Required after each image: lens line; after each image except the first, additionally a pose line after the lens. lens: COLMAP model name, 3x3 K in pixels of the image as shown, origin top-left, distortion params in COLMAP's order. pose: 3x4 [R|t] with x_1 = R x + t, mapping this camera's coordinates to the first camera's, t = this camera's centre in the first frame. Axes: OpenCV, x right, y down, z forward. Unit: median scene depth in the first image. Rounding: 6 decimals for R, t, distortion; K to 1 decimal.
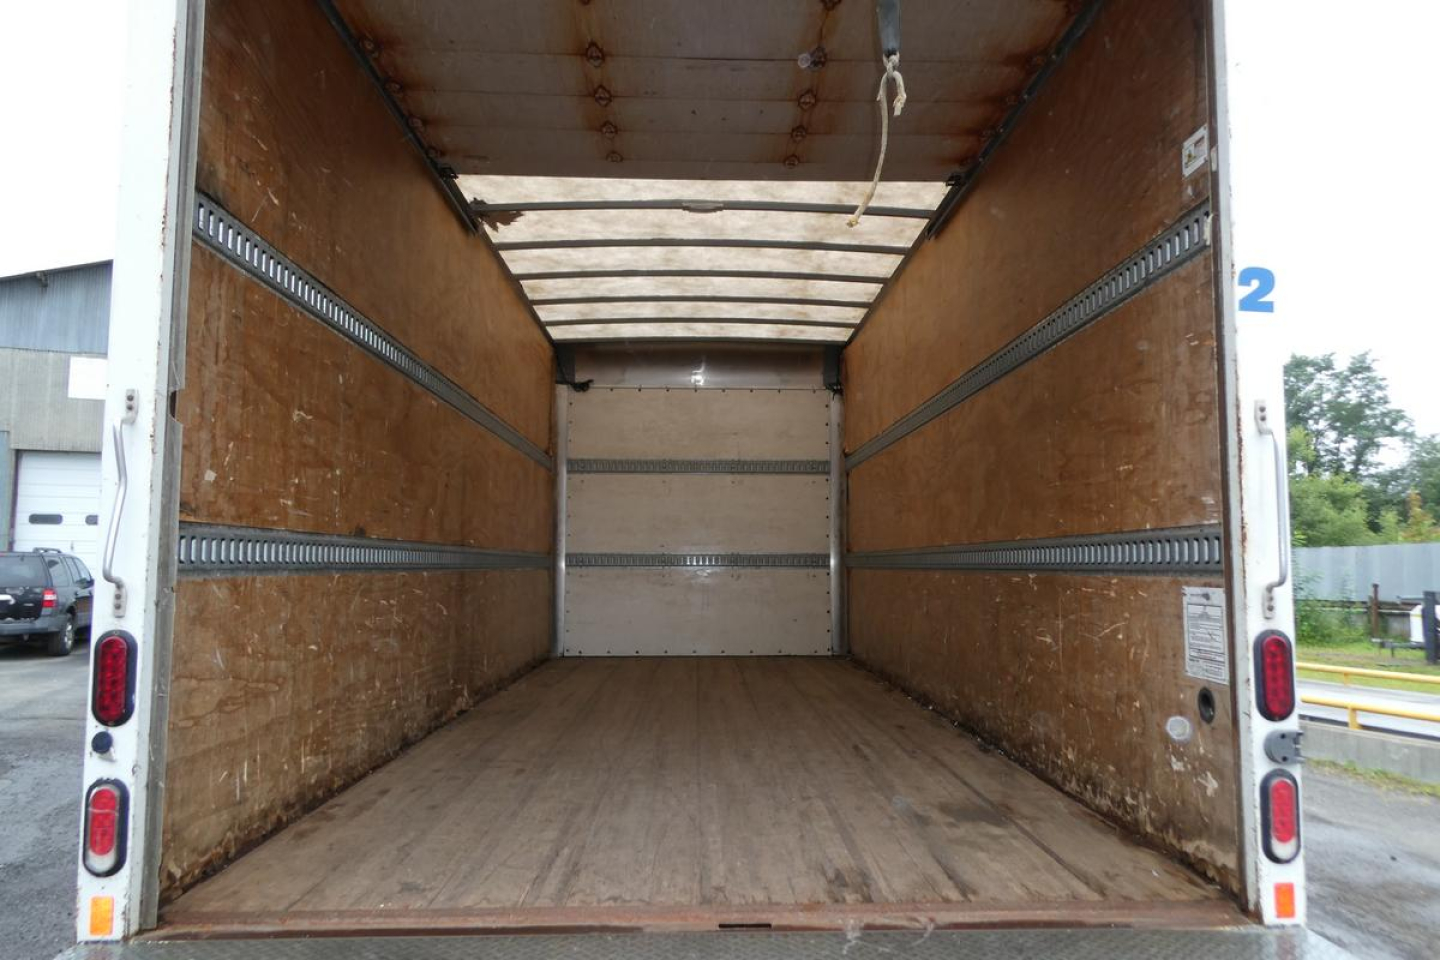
lens RADIAL K [[1045.6, 0, 707.9], [0, 1045.6, 467.7], [0, 0, 1]] dist [0.008723, -0.002559]
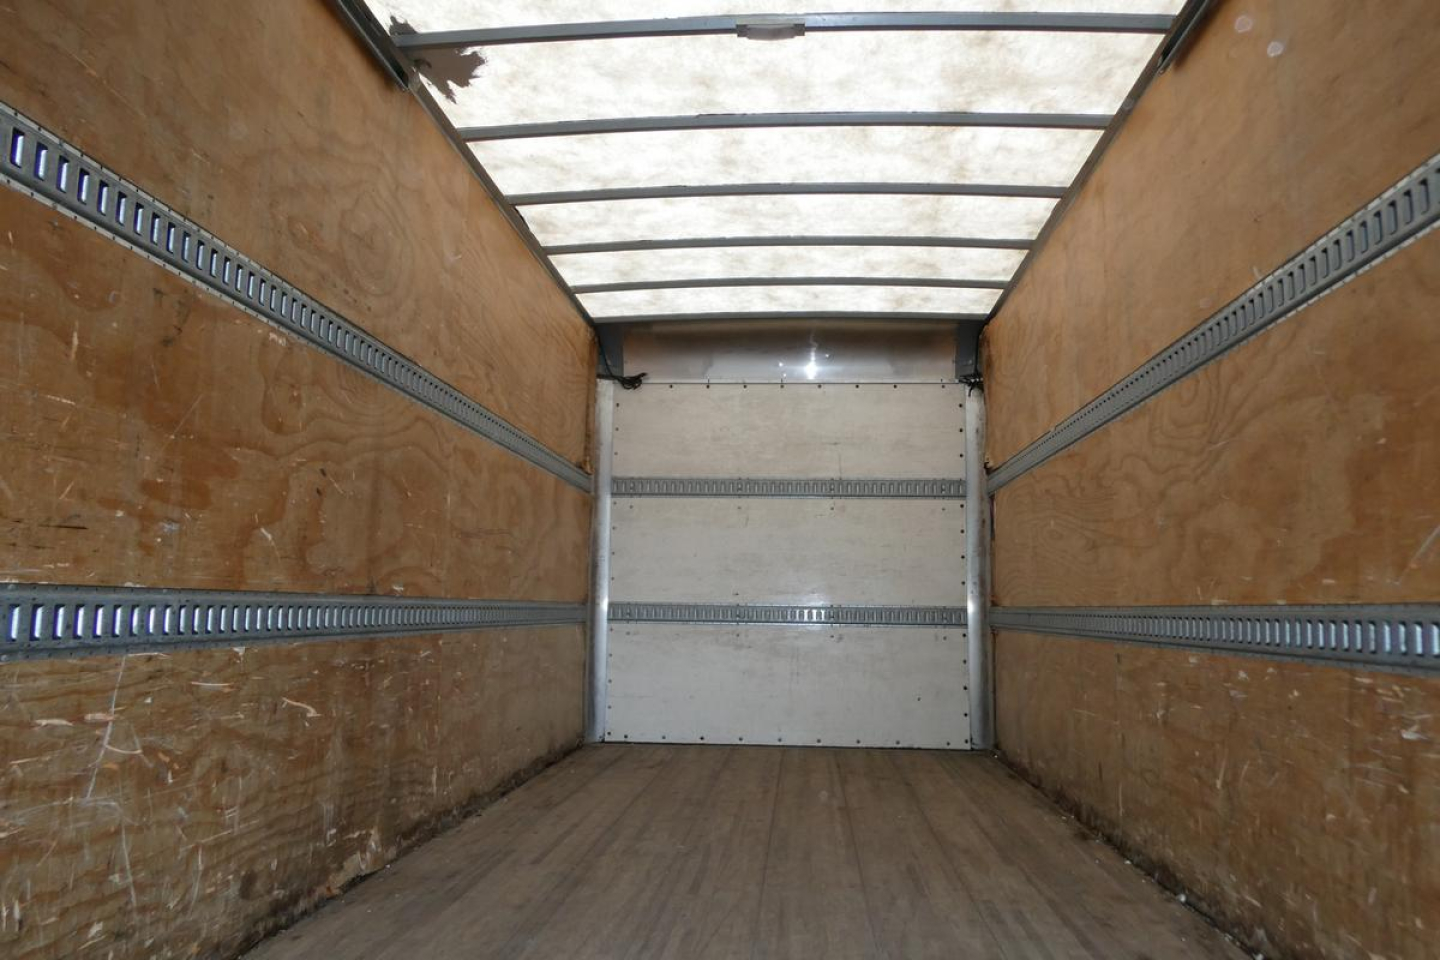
lens RADIAL K [[1045.6, 0, 717.5], [0, 1045.6, 469.5], [0, 0, 1]] dist [0.008723, -0.002559]
pose [[0.995589, -0.000569, -0.093822, 0.029903], [-0.003132, 0.999223, -0.039298, 0.036931], [0.093771, 0.039419, 0.994813, 0.607747]]
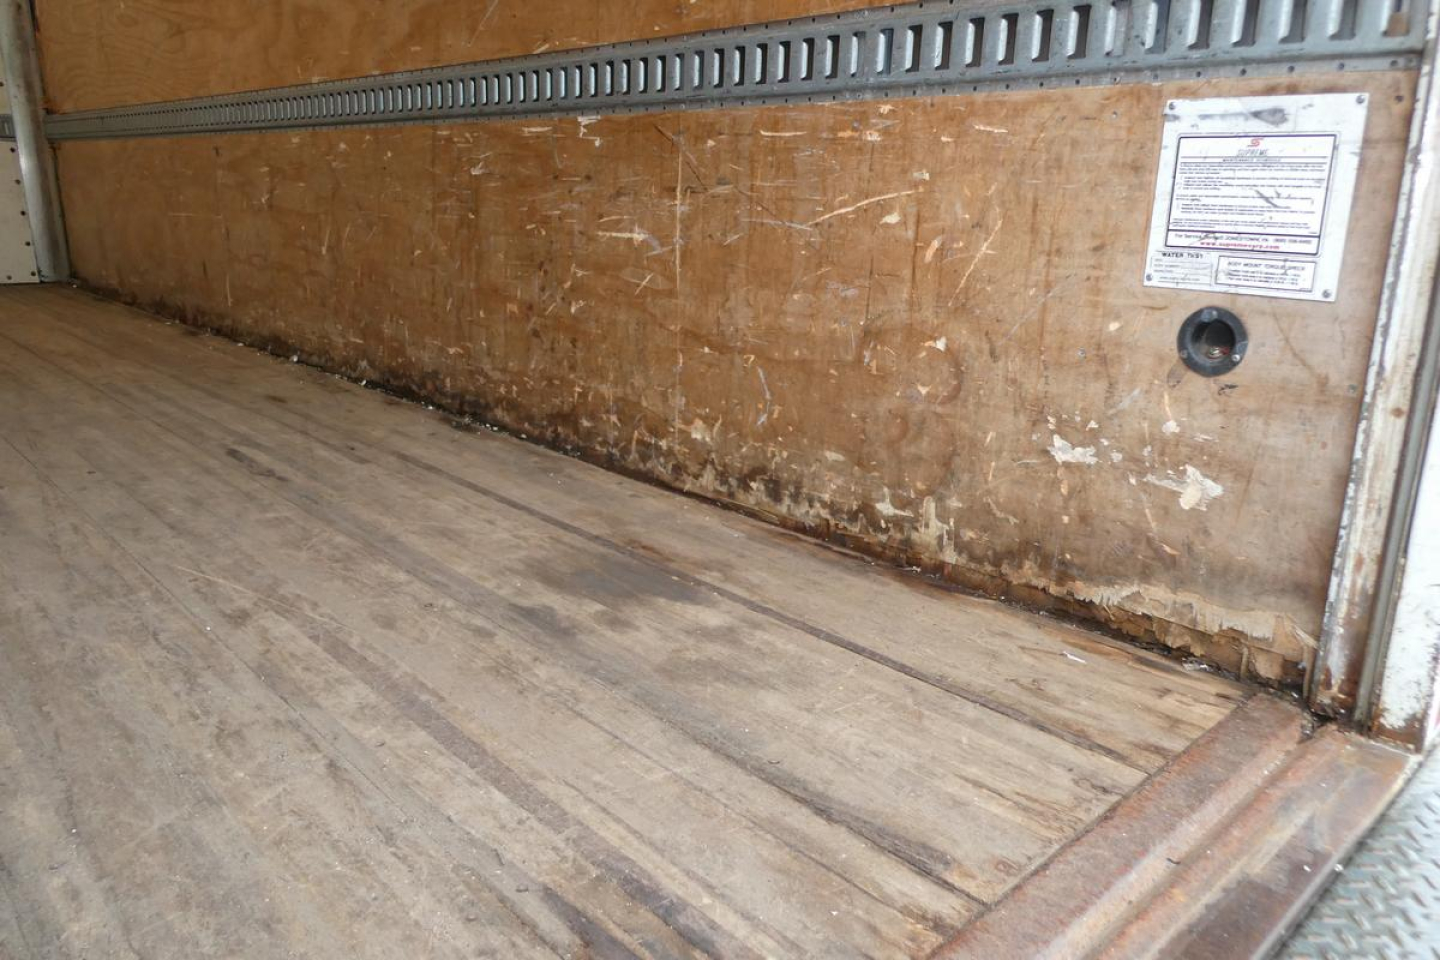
lens RADIAL K [[1045.6, 0, 744.5], [0, 1045.6, 481.0], [0, 0, 1]] dist [0.008723, -0.002559]
pose [[0.732738, -0.170006, 0.658933, -0.024576], [-0.083110, 0.938688, 0.334601, 0.094519], [-0.675417, -0.299939, 0.673683, 0.539819]]
